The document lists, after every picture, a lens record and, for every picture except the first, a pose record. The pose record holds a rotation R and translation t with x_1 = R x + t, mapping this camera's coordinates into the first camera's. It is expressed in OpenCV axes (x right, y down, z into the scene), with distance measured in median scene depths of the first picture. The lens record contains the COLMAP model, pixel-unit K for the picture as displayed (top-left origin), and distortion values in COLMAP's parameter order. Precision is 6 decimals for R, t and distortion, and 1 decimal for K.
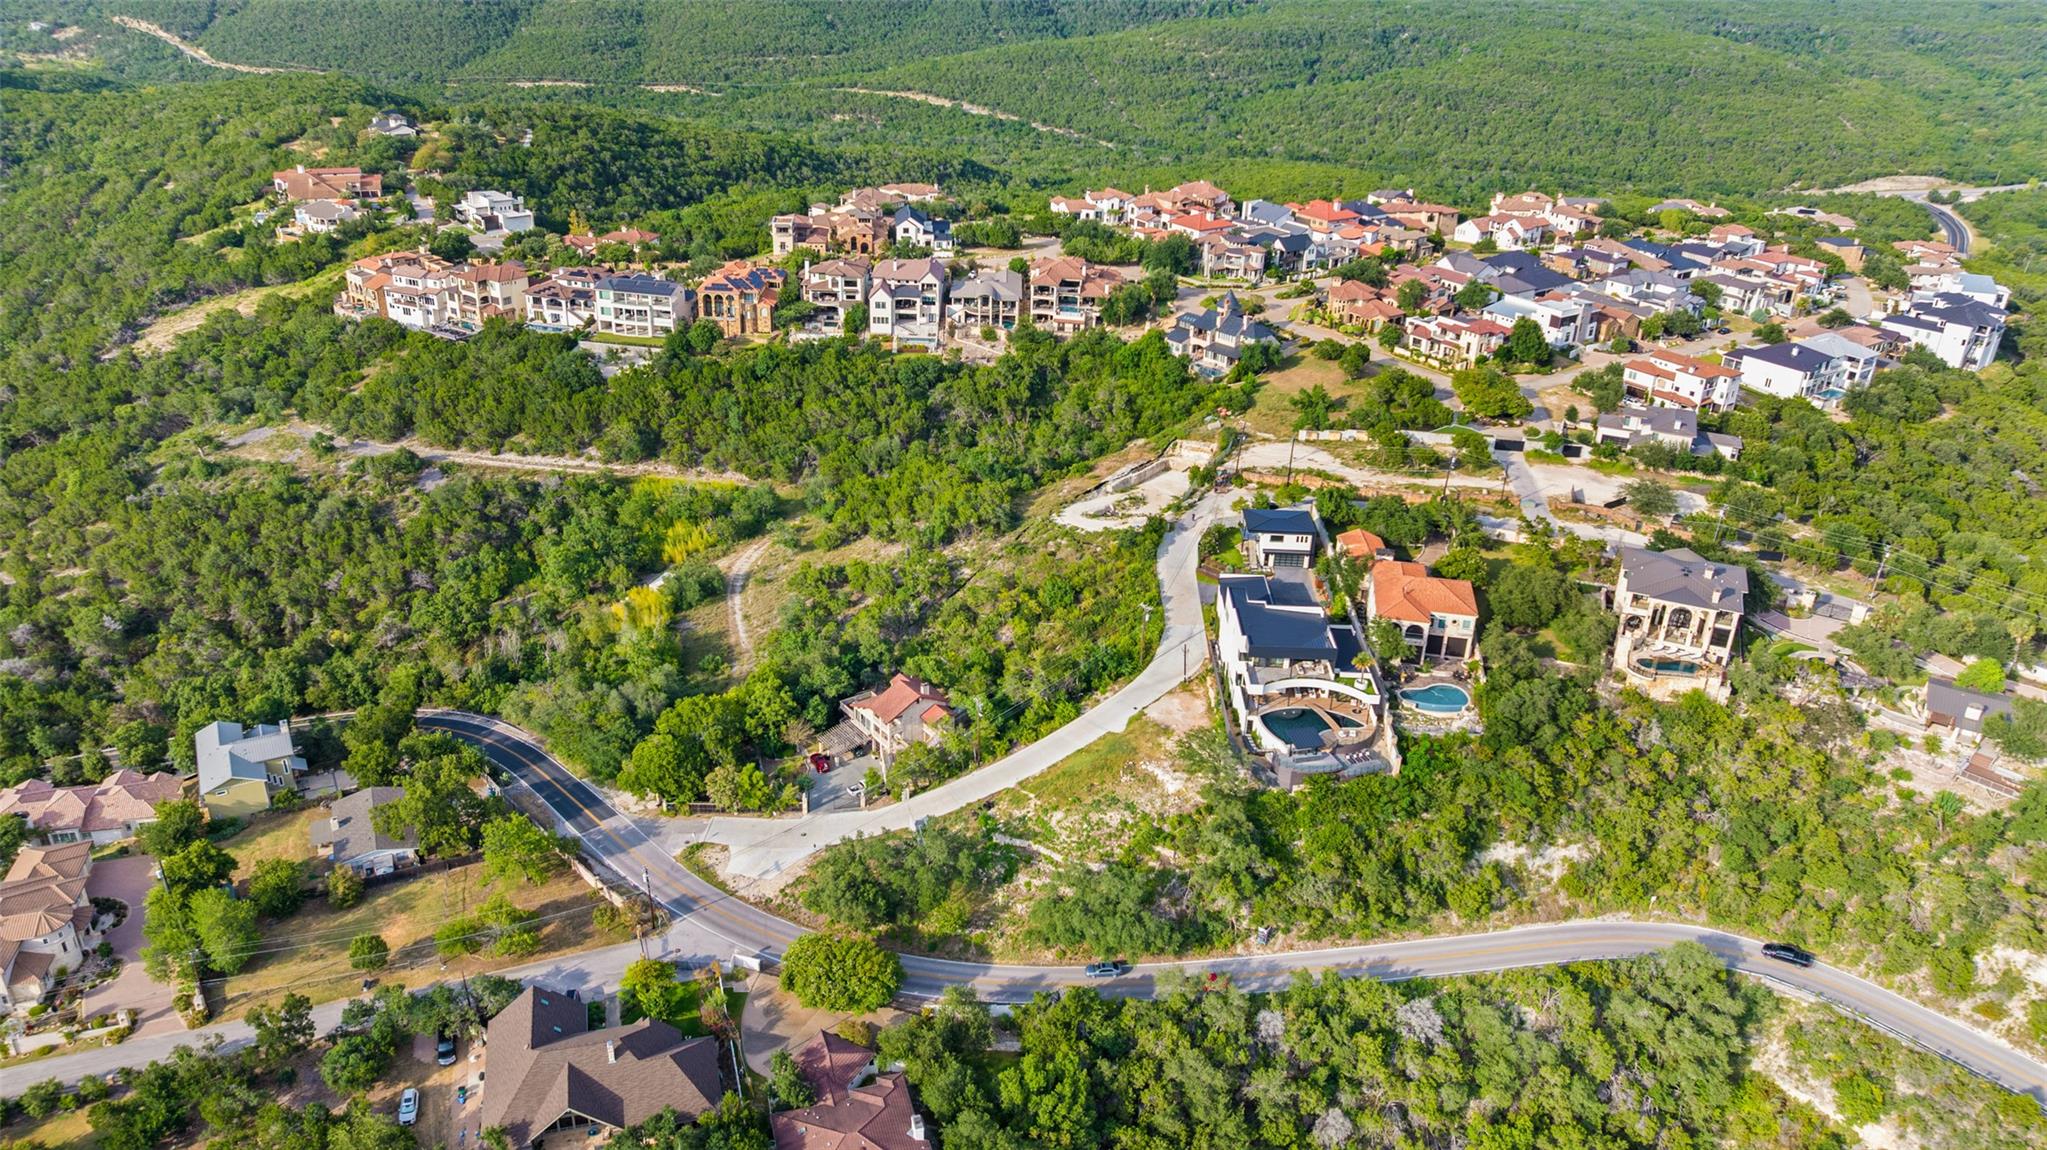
lens RADIAL K [[1477.2, 0, 1034.0], [0, 1477.2, 714.1], [0, 0, 1]] dist [-0.026469, 0.024358]
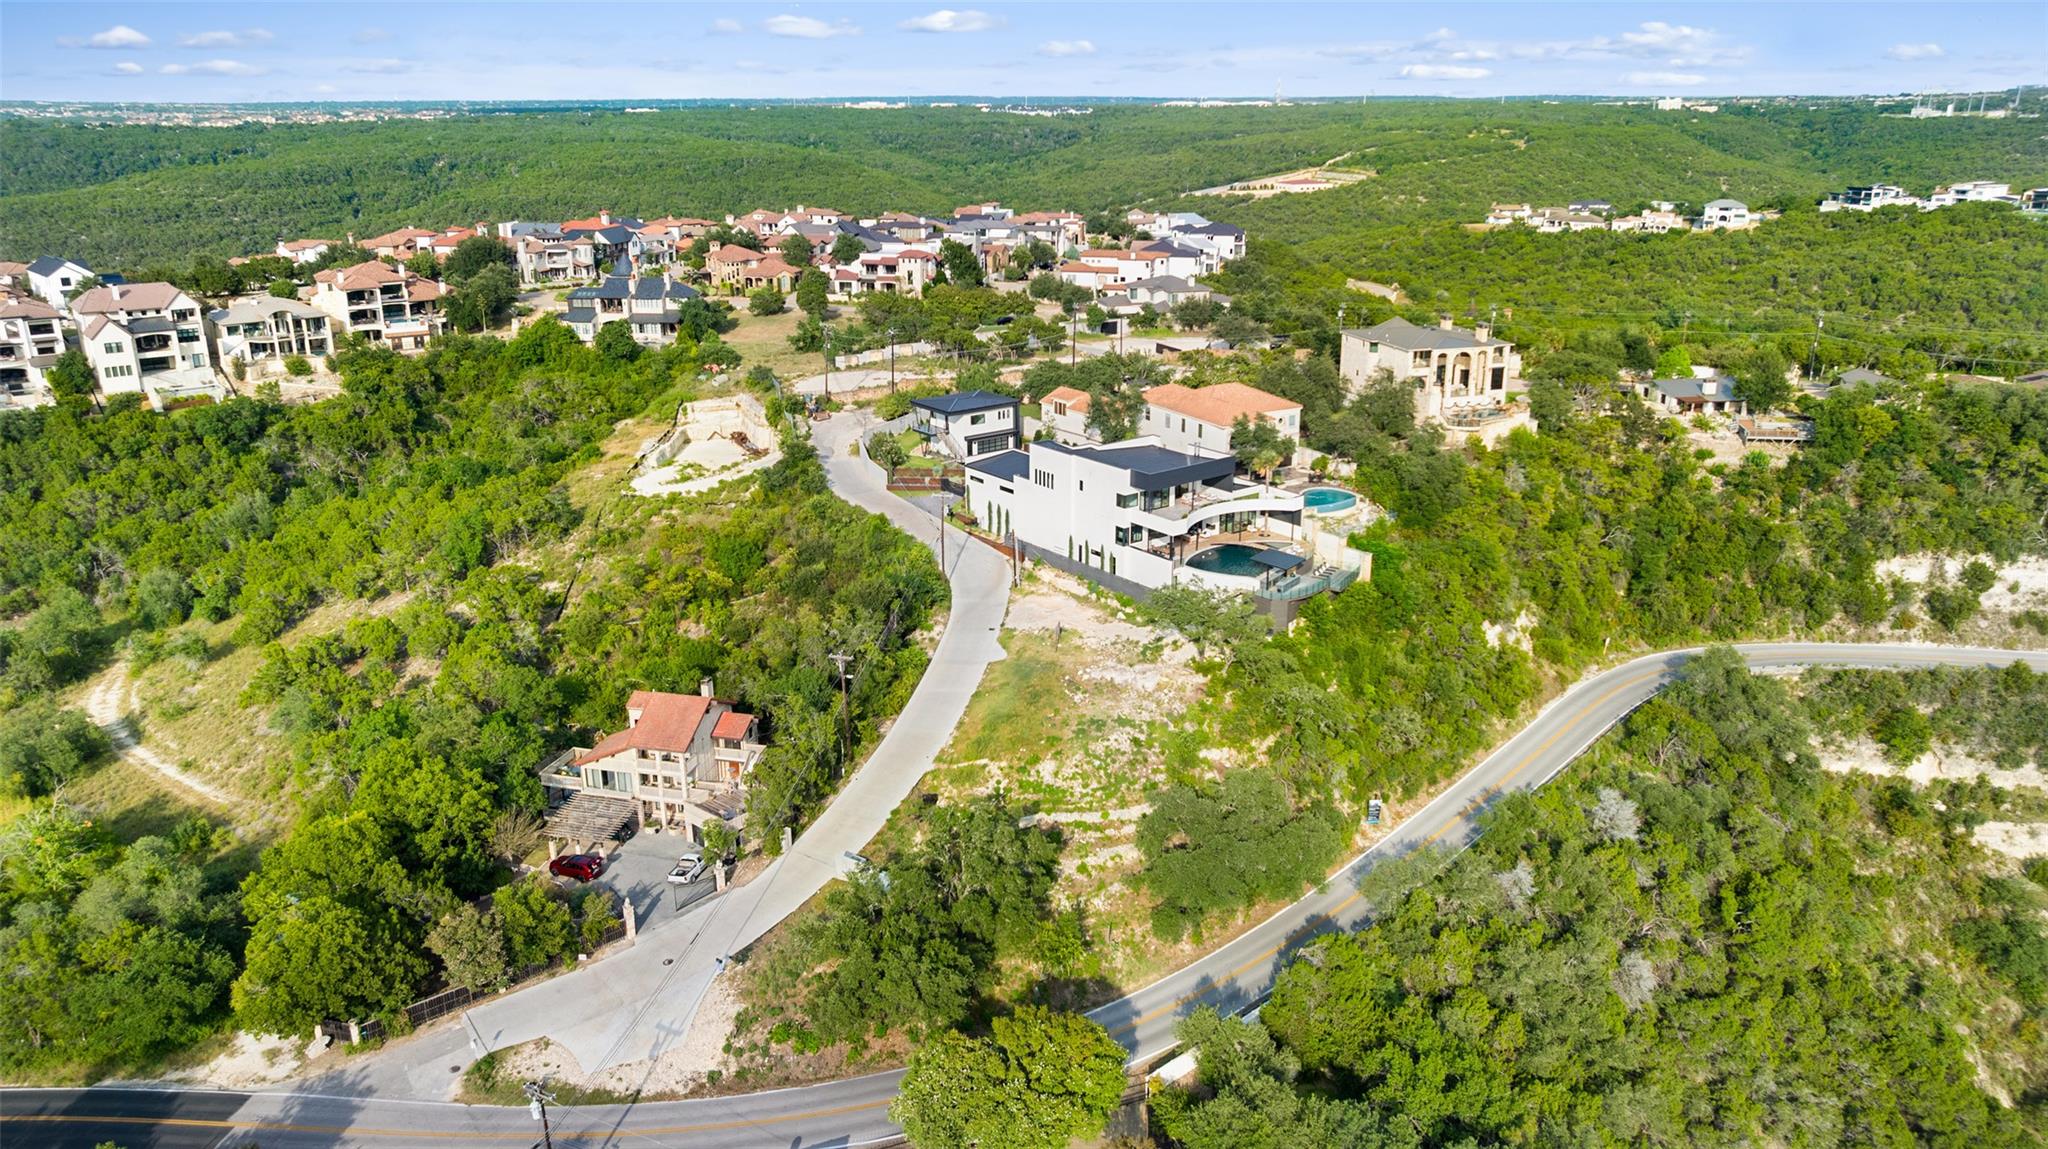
lens RADIAL K [[1477.9, 0, 1065.8], [0, 1477.9, 662.7], [0, 0, 1]] dist [-0.026469, 0.024358]
pose [[0.762263, -0.270913, 0.587845, -0.214594], [0.360530, 0.931974, -0.037995, 0.033549], [-0.537563, 0.240898, 0.808081, 0.291036]]
